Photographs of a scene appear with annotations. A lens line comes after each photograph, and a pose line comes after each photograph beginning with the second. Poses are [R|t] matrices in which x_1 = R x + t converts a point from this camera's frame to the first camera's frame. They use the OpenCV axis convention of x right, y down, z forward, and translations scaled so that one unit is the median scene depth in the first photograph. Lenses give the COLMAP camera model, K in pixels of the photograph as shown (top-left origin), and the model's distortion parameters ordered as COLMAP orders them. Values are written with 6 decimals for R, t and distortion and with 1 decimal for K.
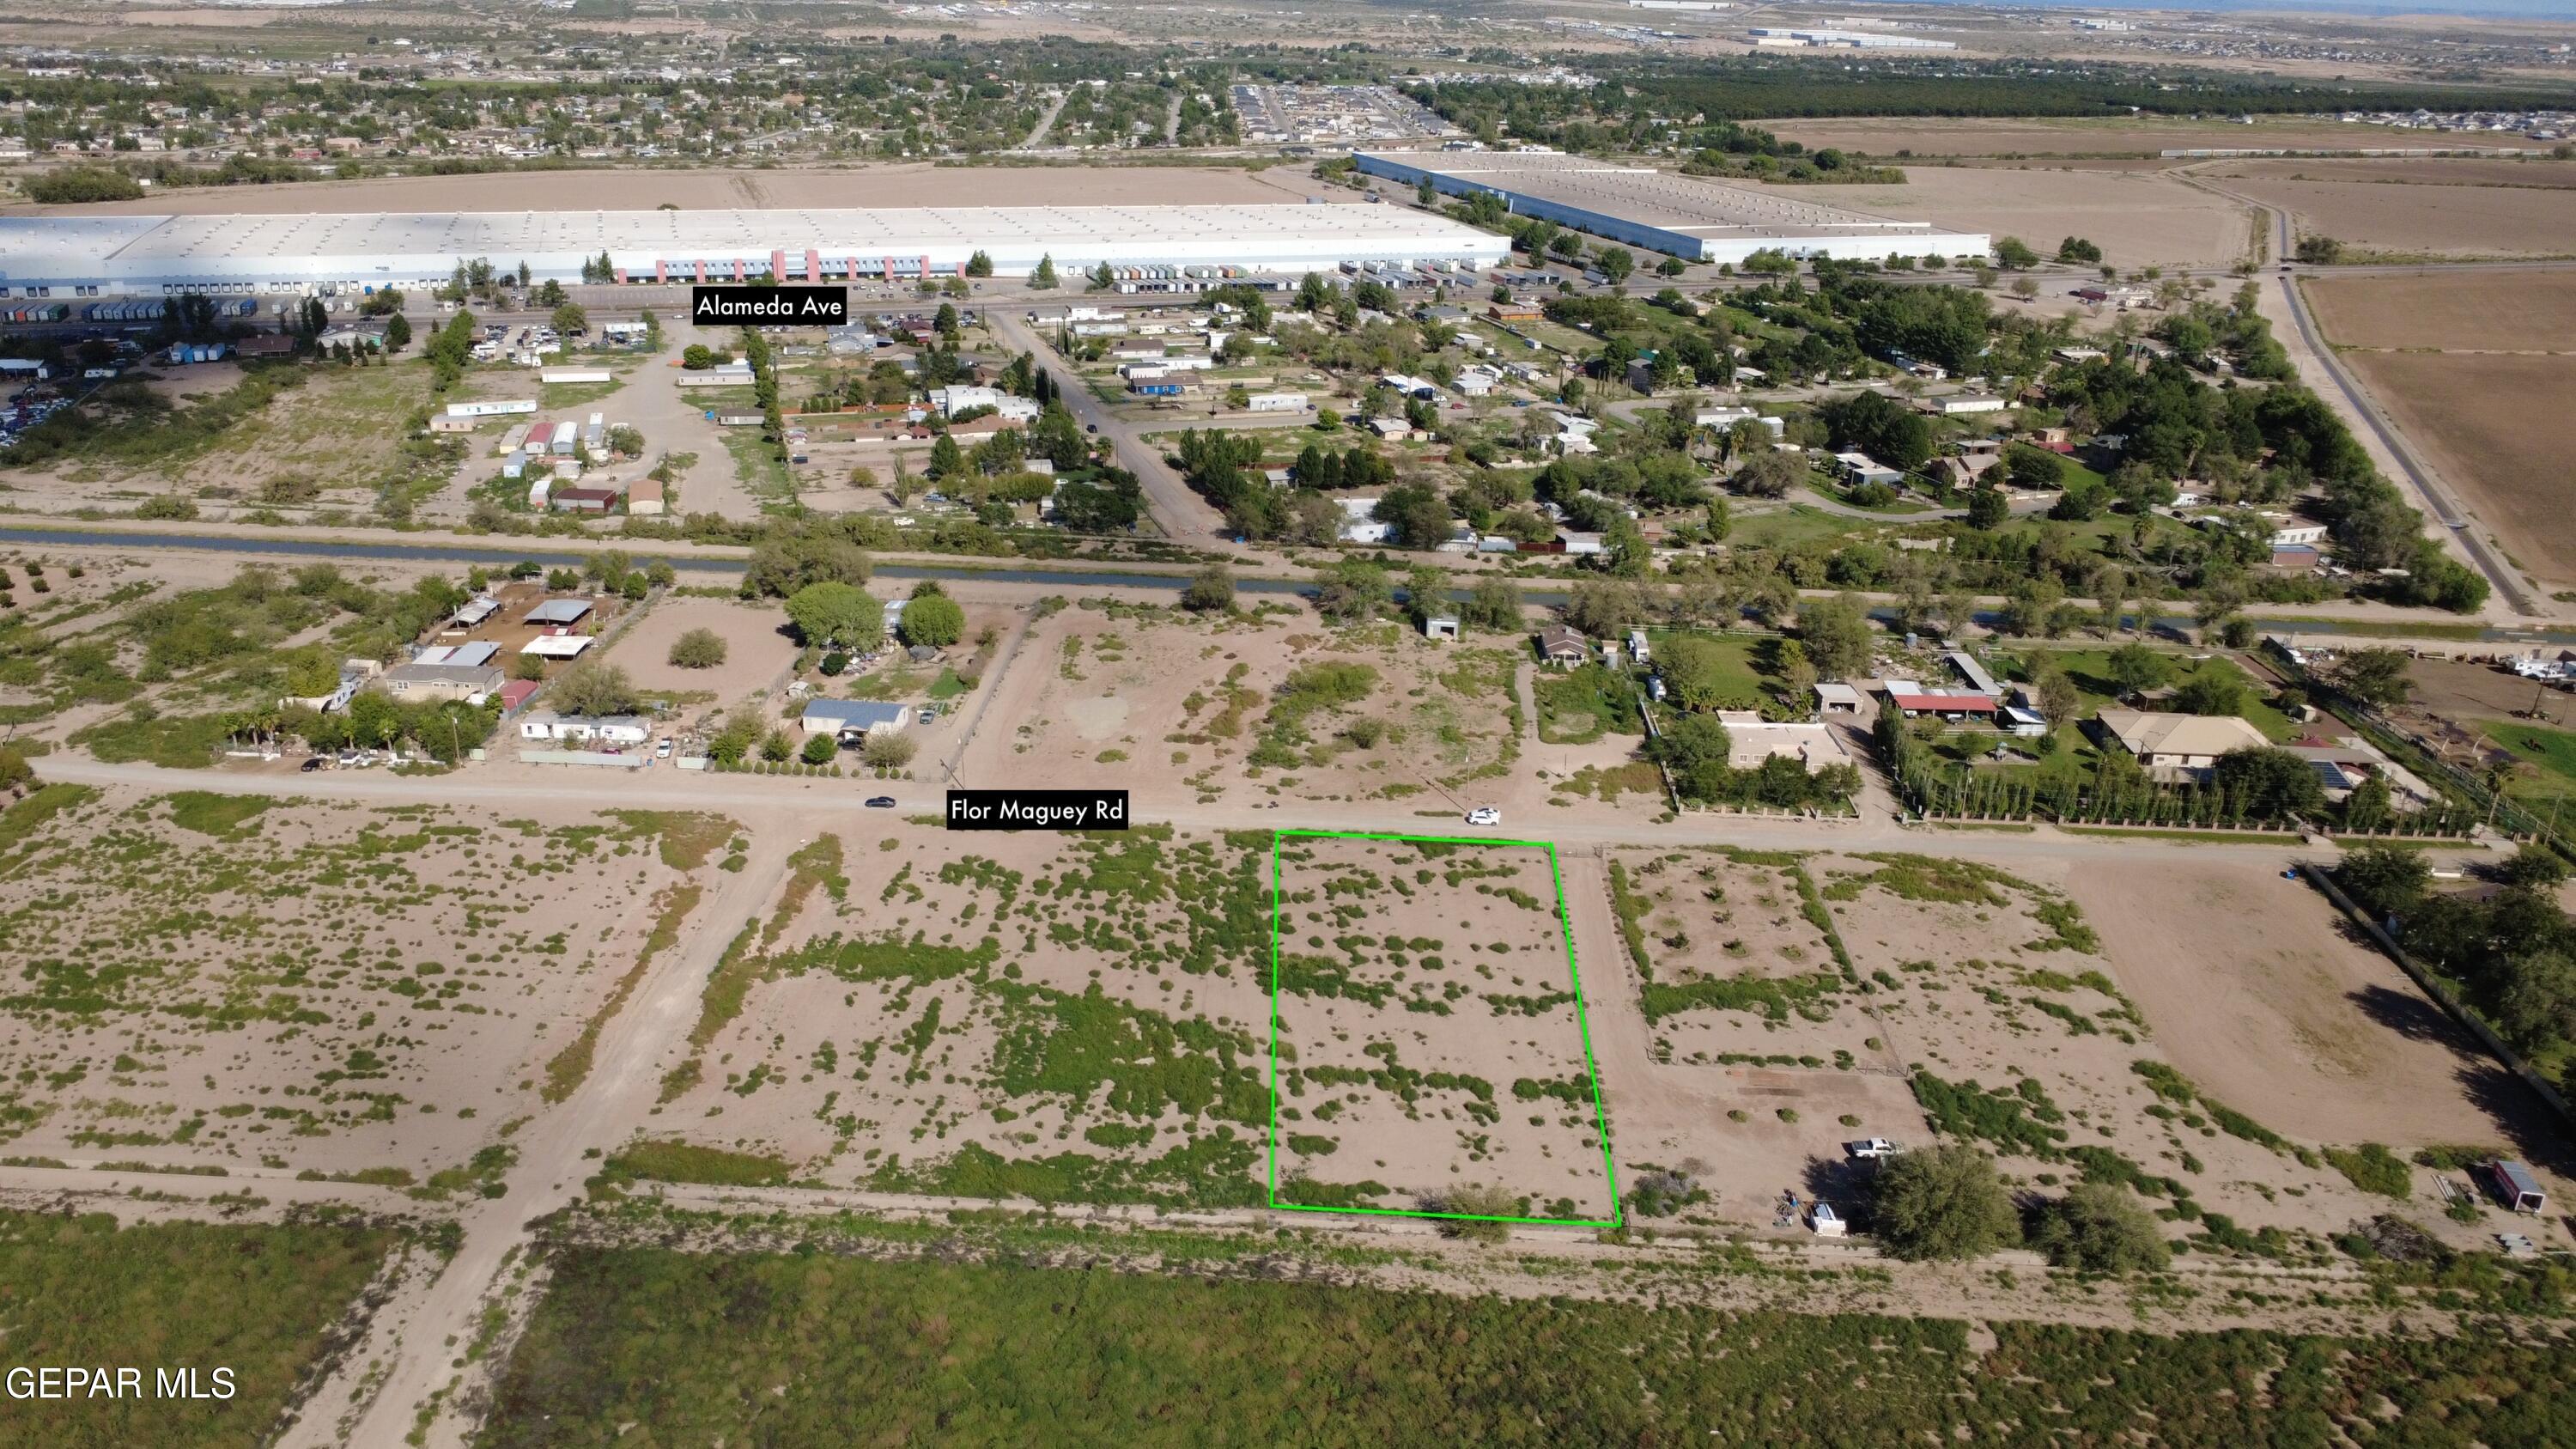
lens RADIAL K [[1879.1, 0, 1286.9], [0, 1879.1, 726.0], [0, 0, 1]] dist [-0.005431, 0.008684]
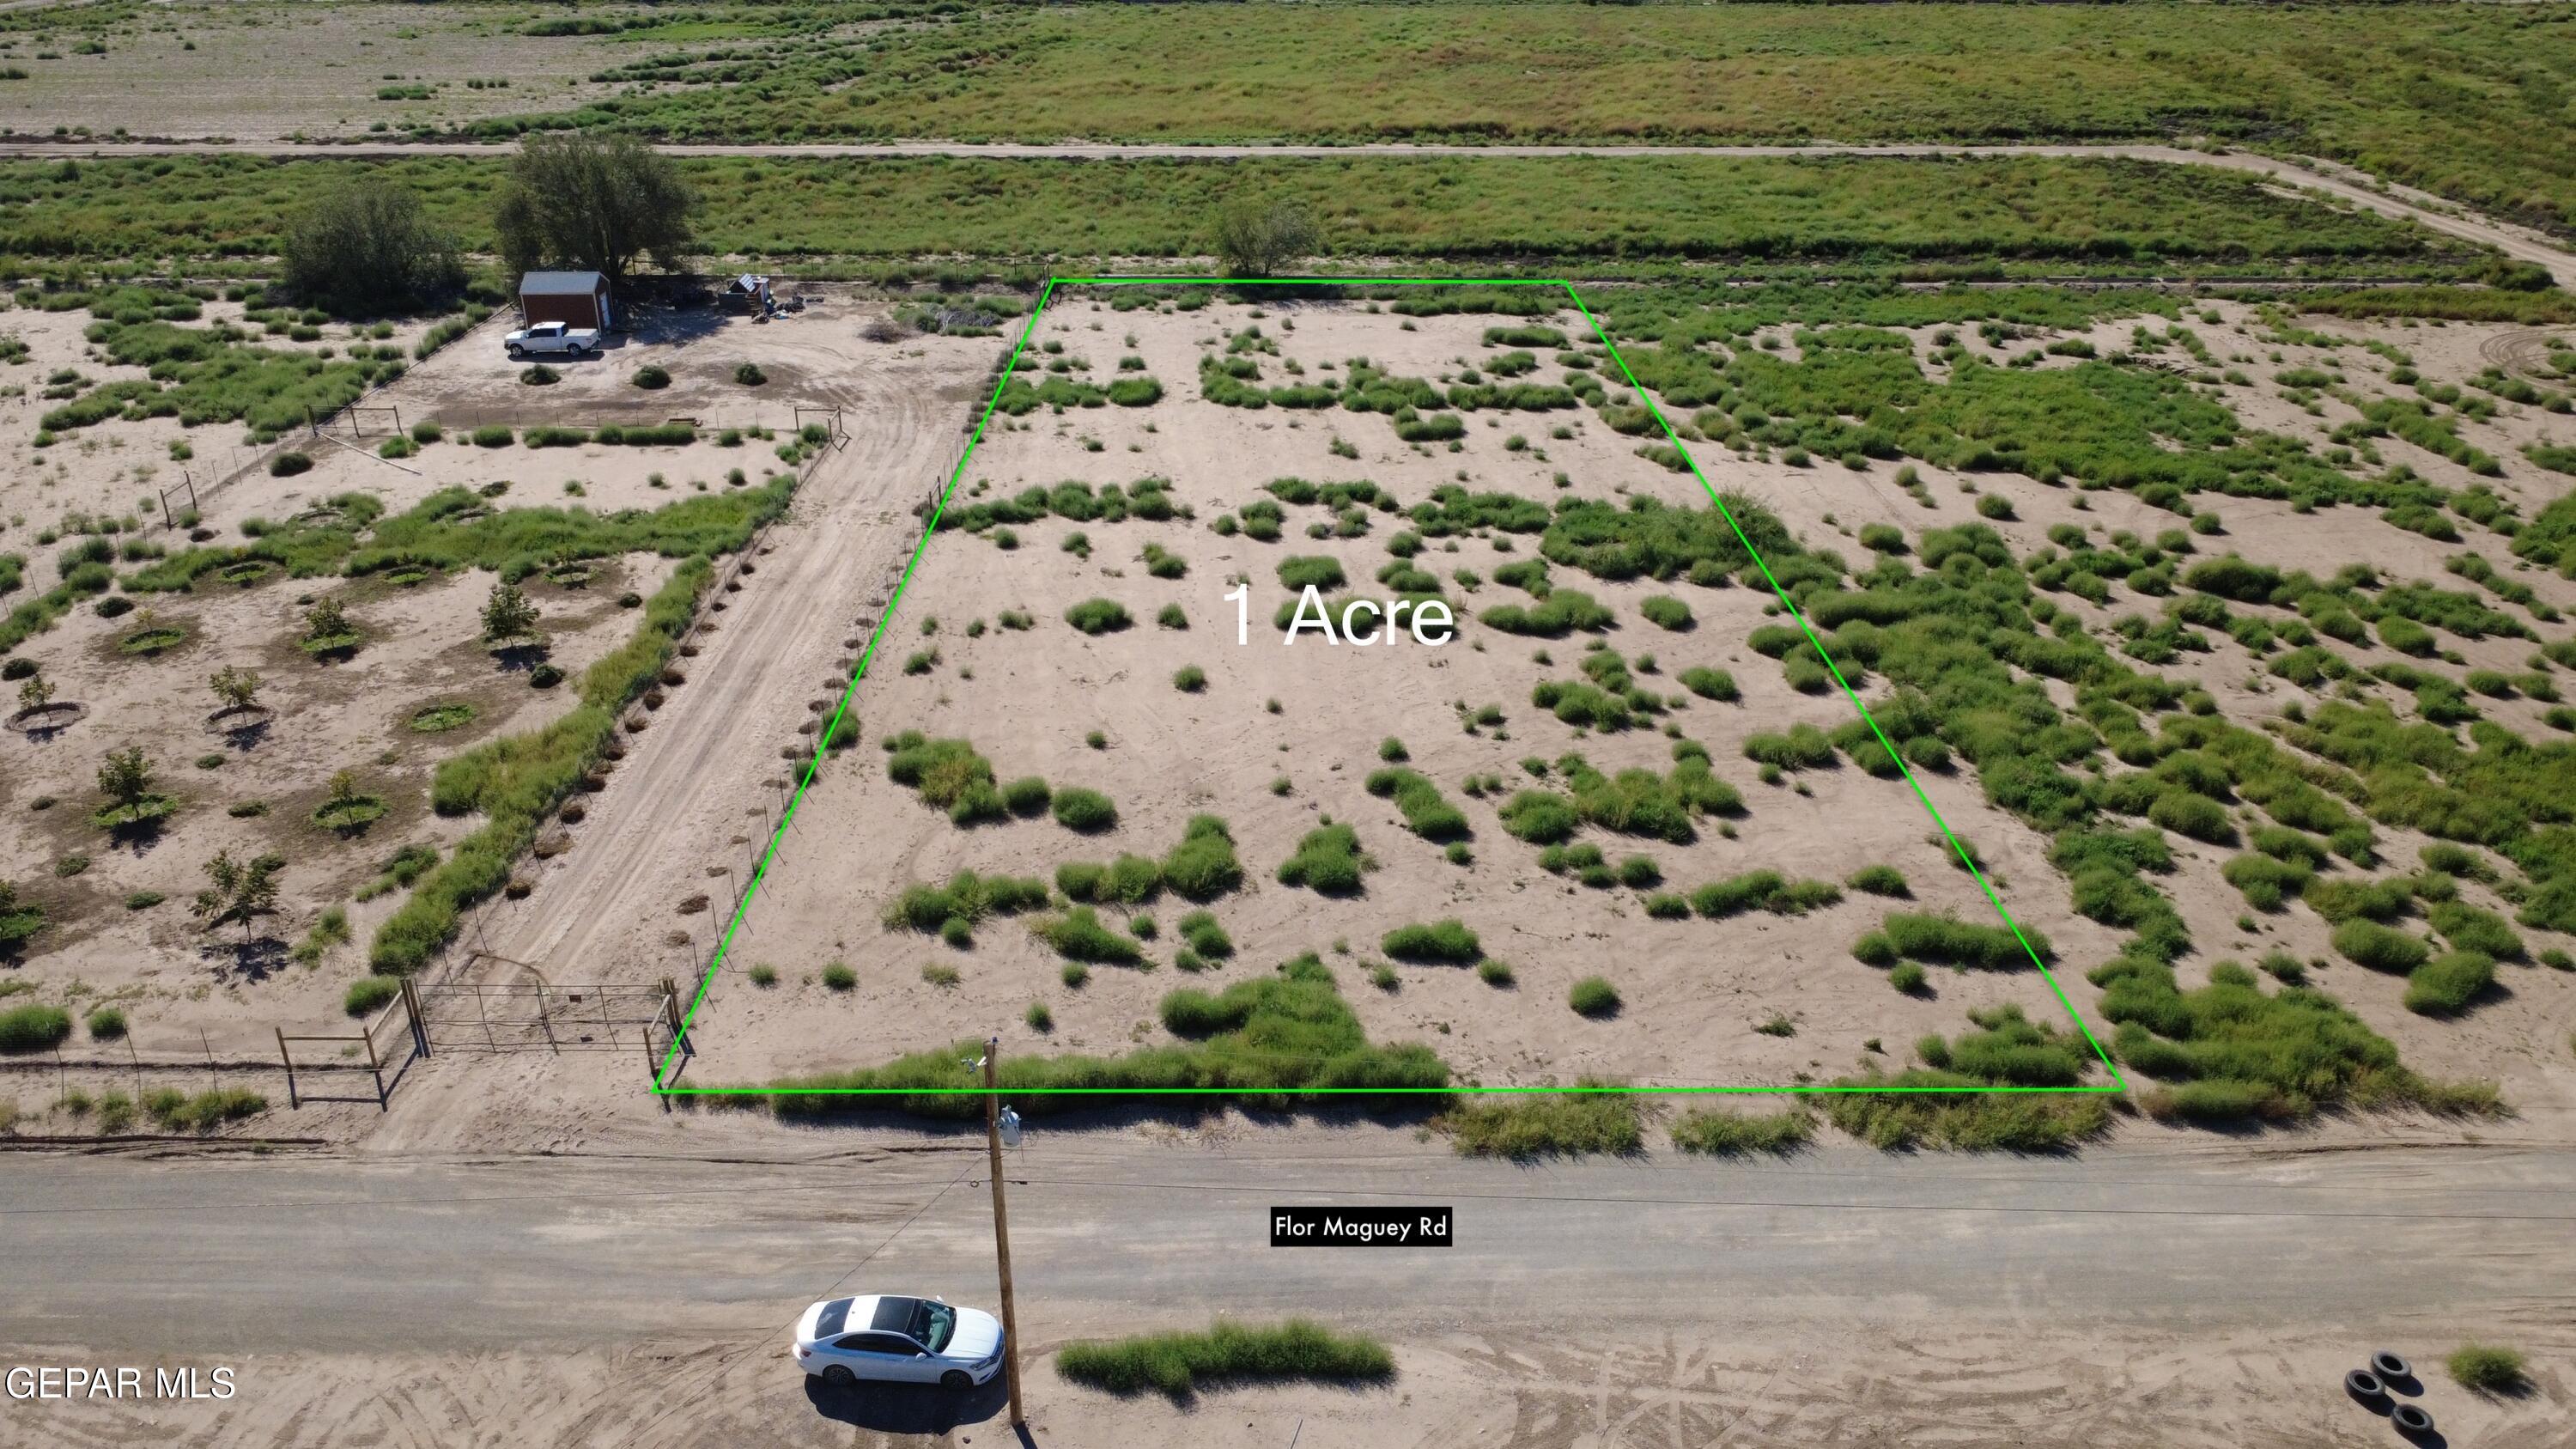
lens RADIAL K [[1879.1, 0, 1281.1], [0, 1879.1, 722.9], [0, 0, 1]] dist [-0.005431, 0.008684]
pose [[-0.998935, -0.007304, -0.045550, 0.102055], [-0.038547, 0.674587, 0.737188, -0.113815], [0.025343, 0.738159, -0.674151, 1.299246]]
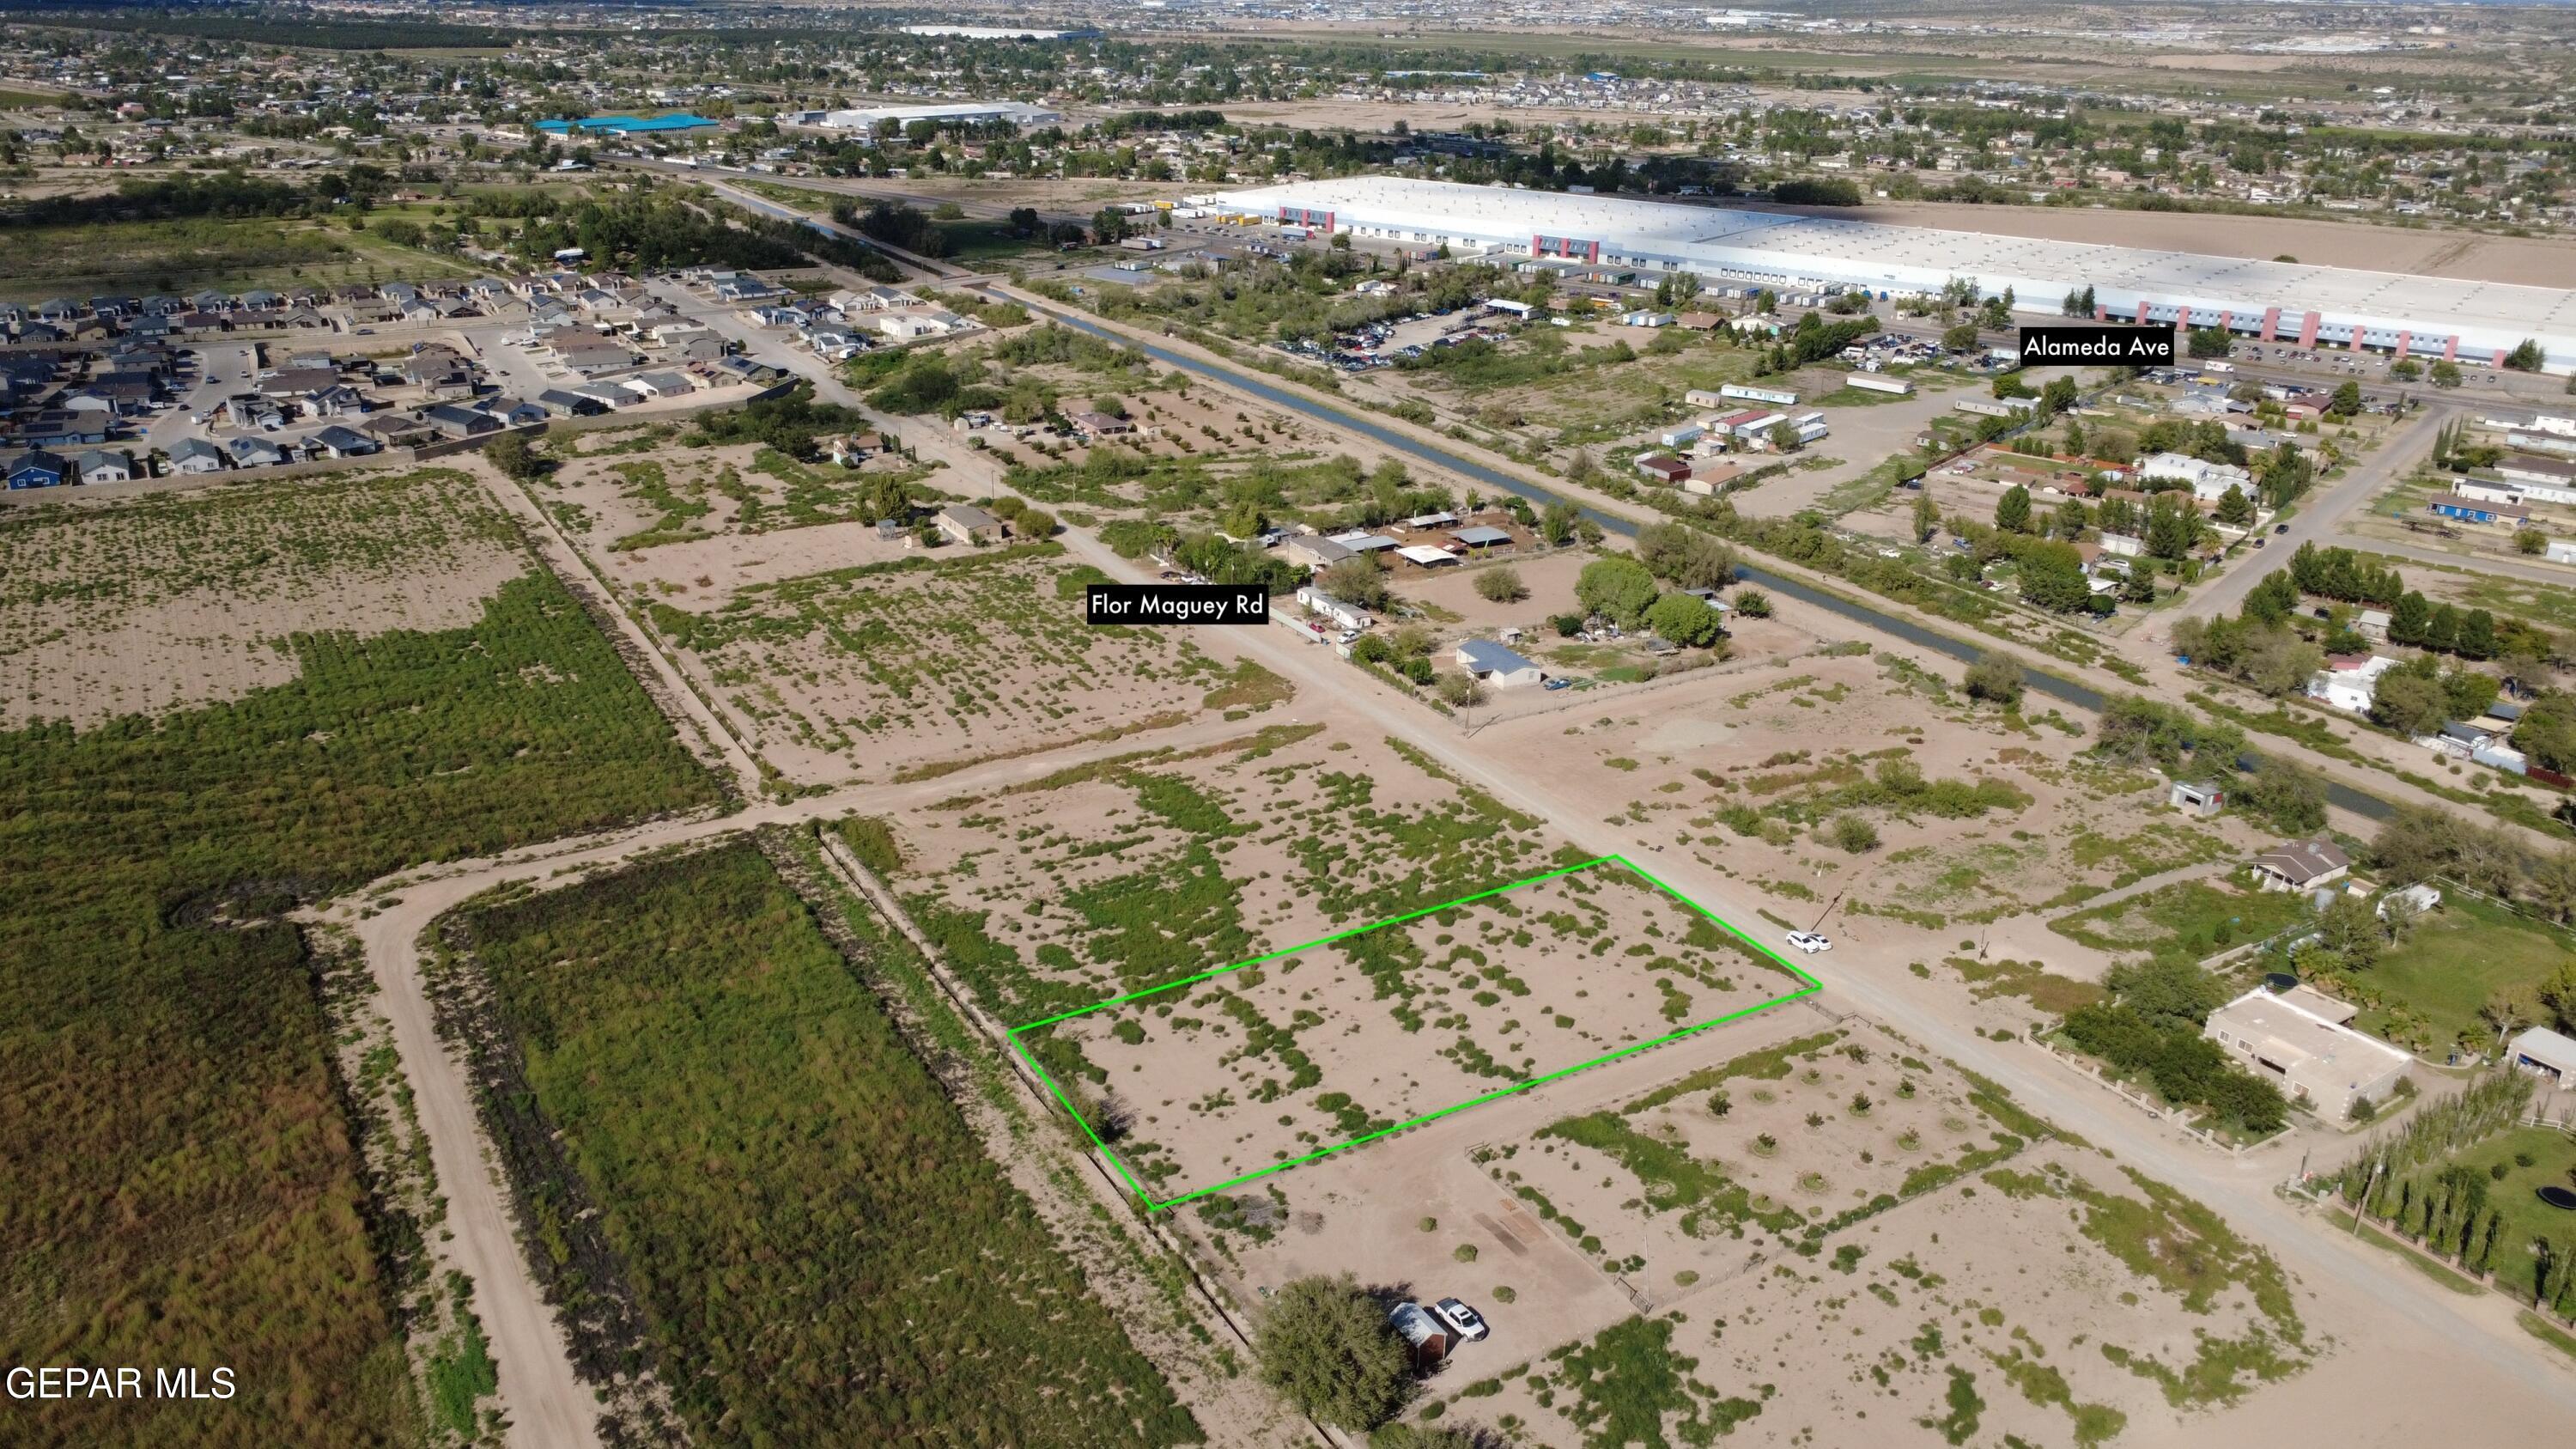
lens RADIAL K [[1879.1, 0, 1282.4], [0, 1879.1, 716.1], [0, 0, 1]] dist [-0.005431, 0.008684]
pose [[0.552136, 0.291607, -0.781096, 0.752943], [-0.313425, 0.940721, 0.129648, -0.104620], [0.772600, 0.173231, 0.610803, 0.321197]]
